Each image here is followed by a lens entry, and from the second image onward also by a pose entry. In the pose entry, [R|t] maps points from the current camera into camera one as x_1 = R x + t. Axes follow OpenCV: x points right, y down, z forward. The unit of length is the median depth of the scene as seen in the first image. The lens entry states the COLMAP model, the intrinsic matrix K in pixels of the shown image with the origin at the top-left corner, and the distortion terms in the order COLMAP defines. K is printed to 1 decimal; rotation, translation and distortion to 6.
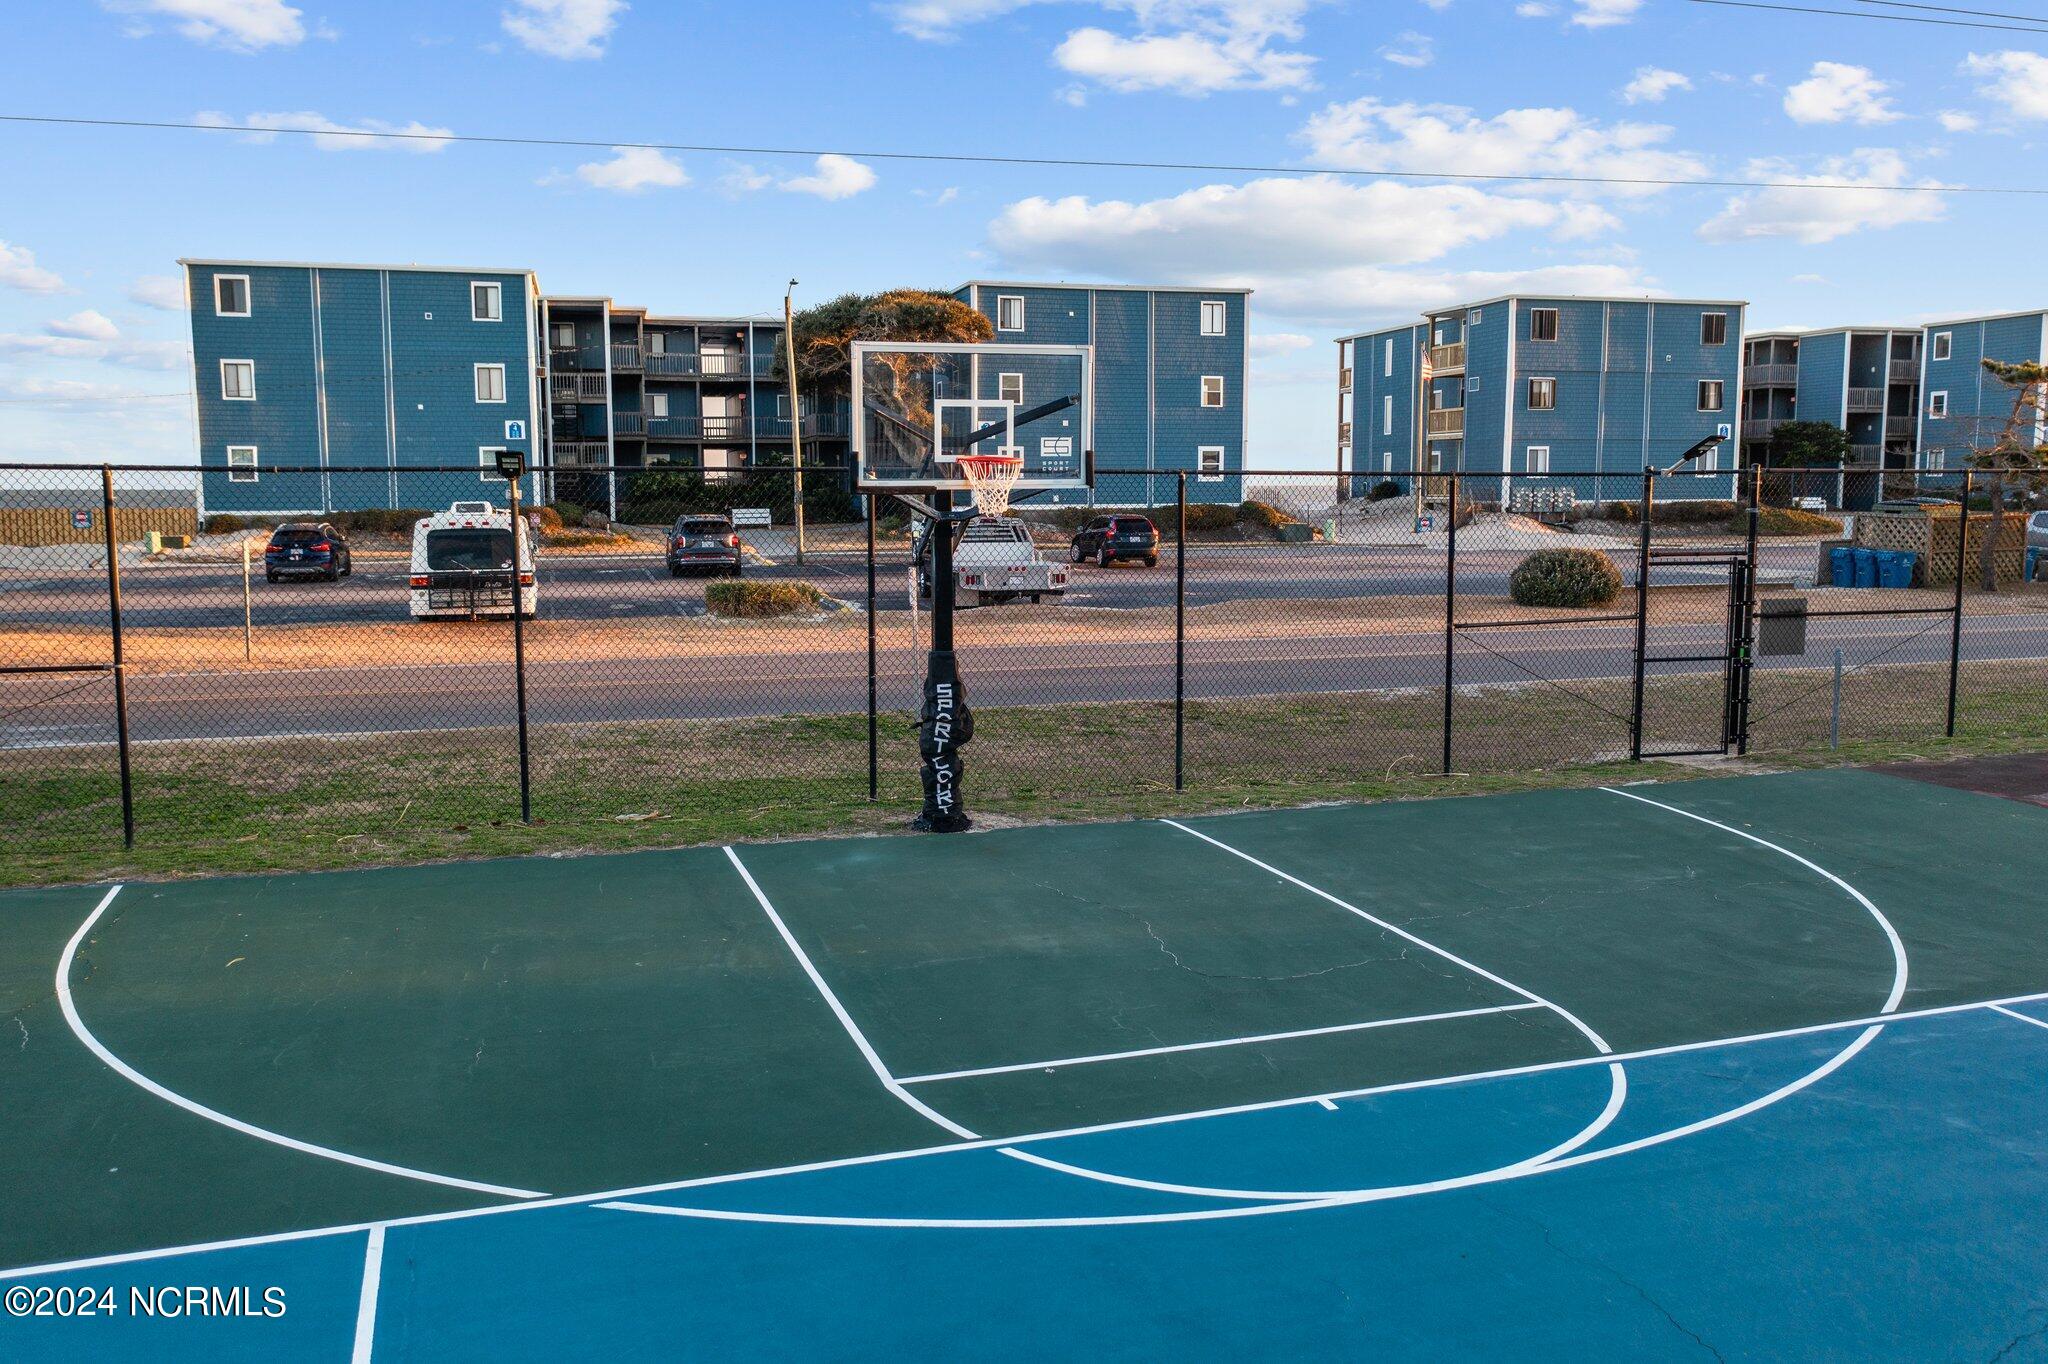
lens RADIAL K [[1615.2, 0, 1014.7], [0, 1615.2, 692.0], [0, 0, 1]] dist [-0.004731, 0.002382]
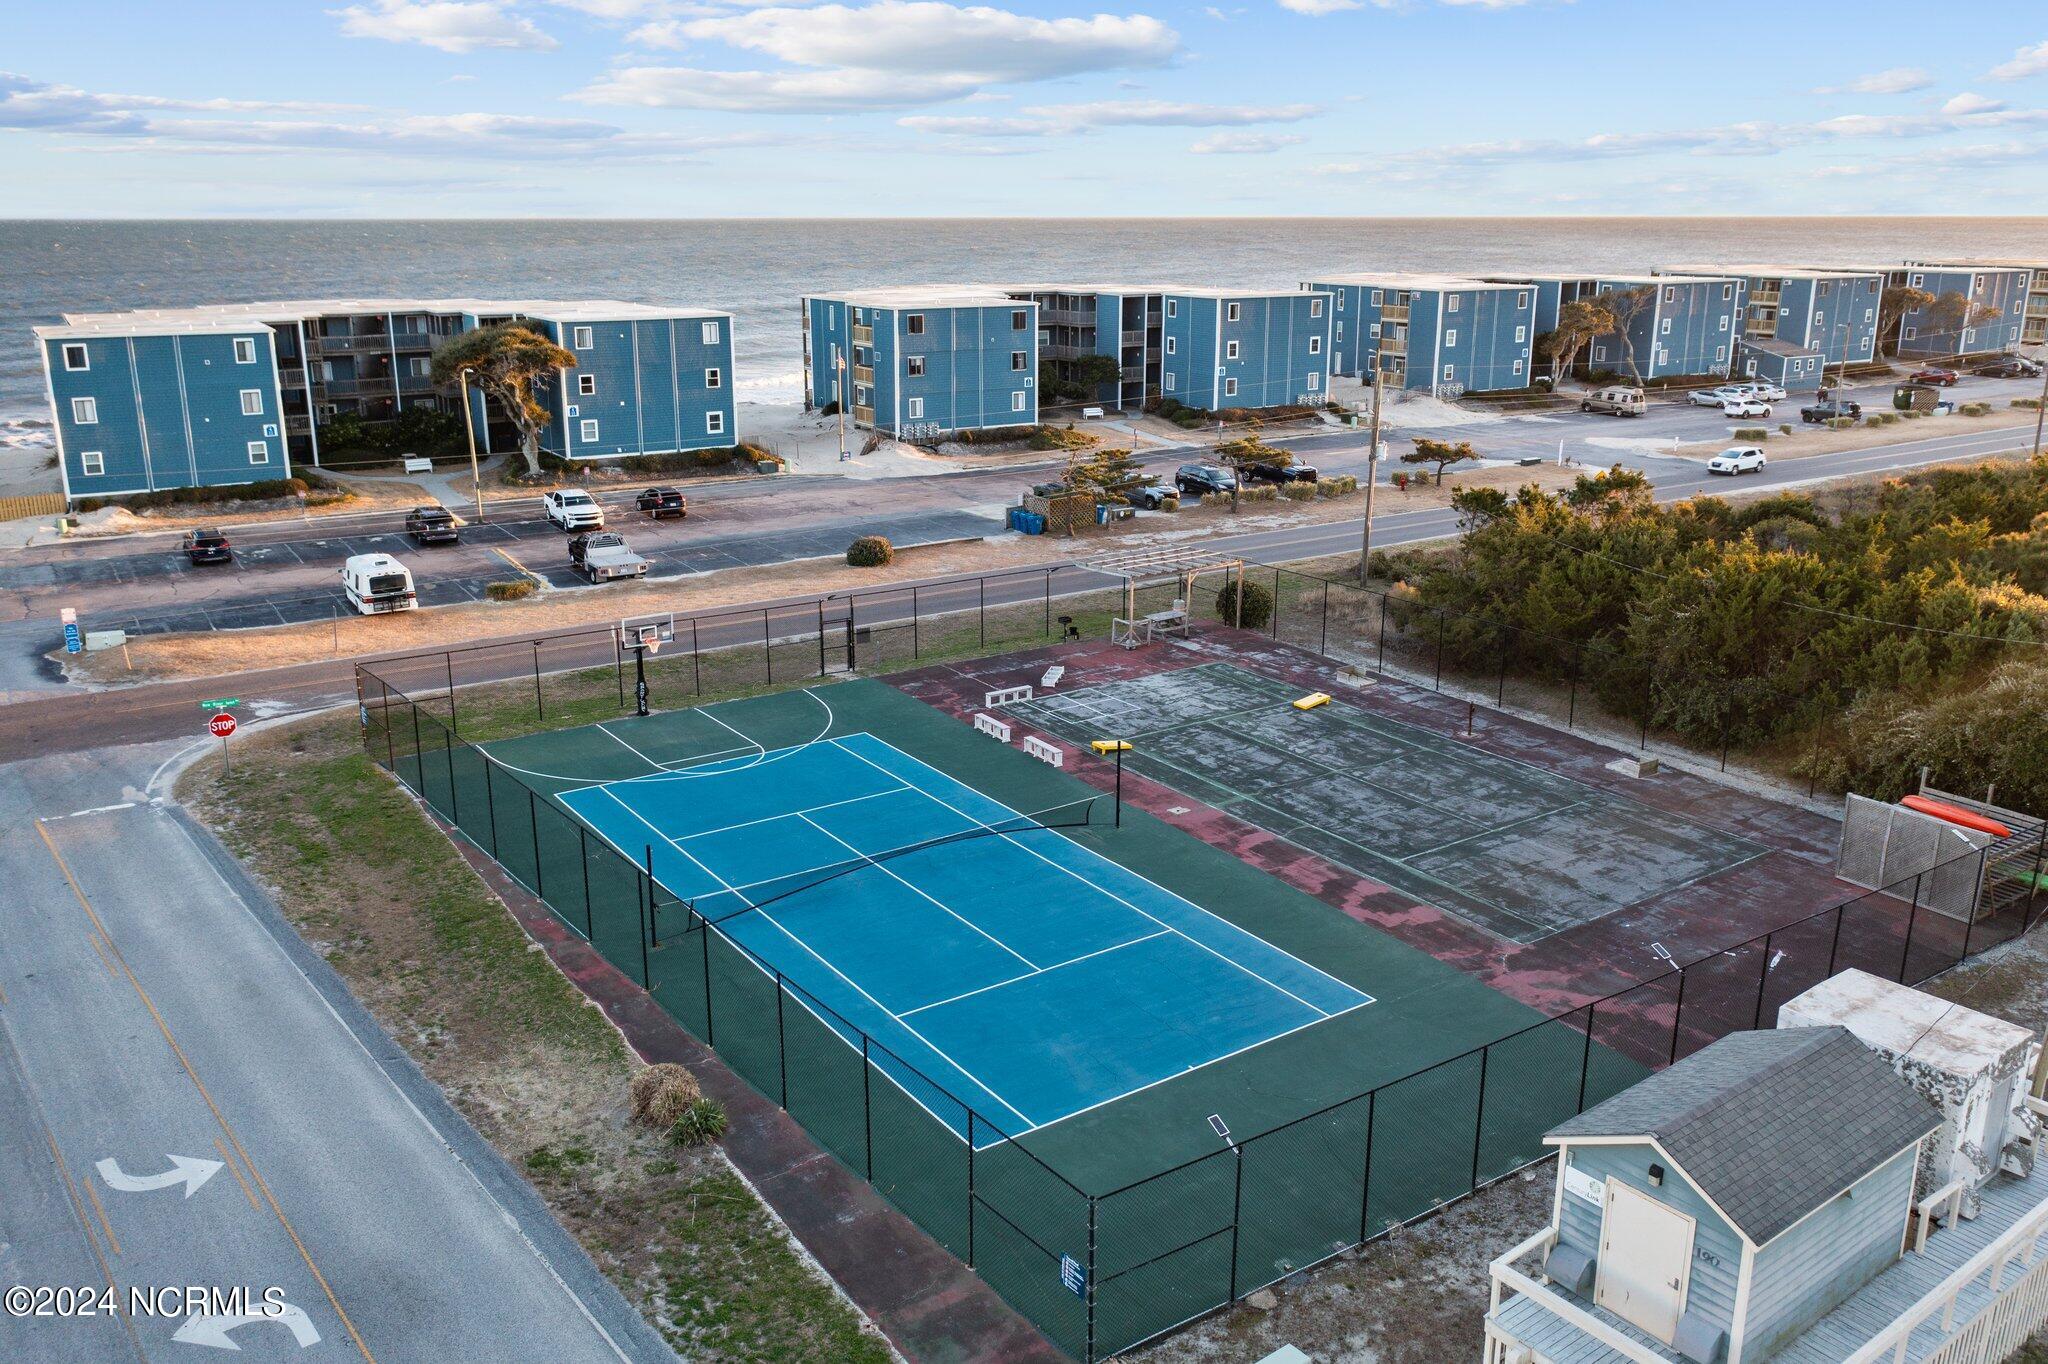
lens RADIAL K [[1676.1, 0, 1032.7], [0, 1676.1, 682.7], [0, 0, 1]] dist [0.007925, -0.009411]
pose [[0.958388, -0.072895, 0.276005, -0.064743], [0.029387, 0.986905, 0.158605, -0.159645], [-0.283953, -0.143894, 0.947980, -0.829589]]
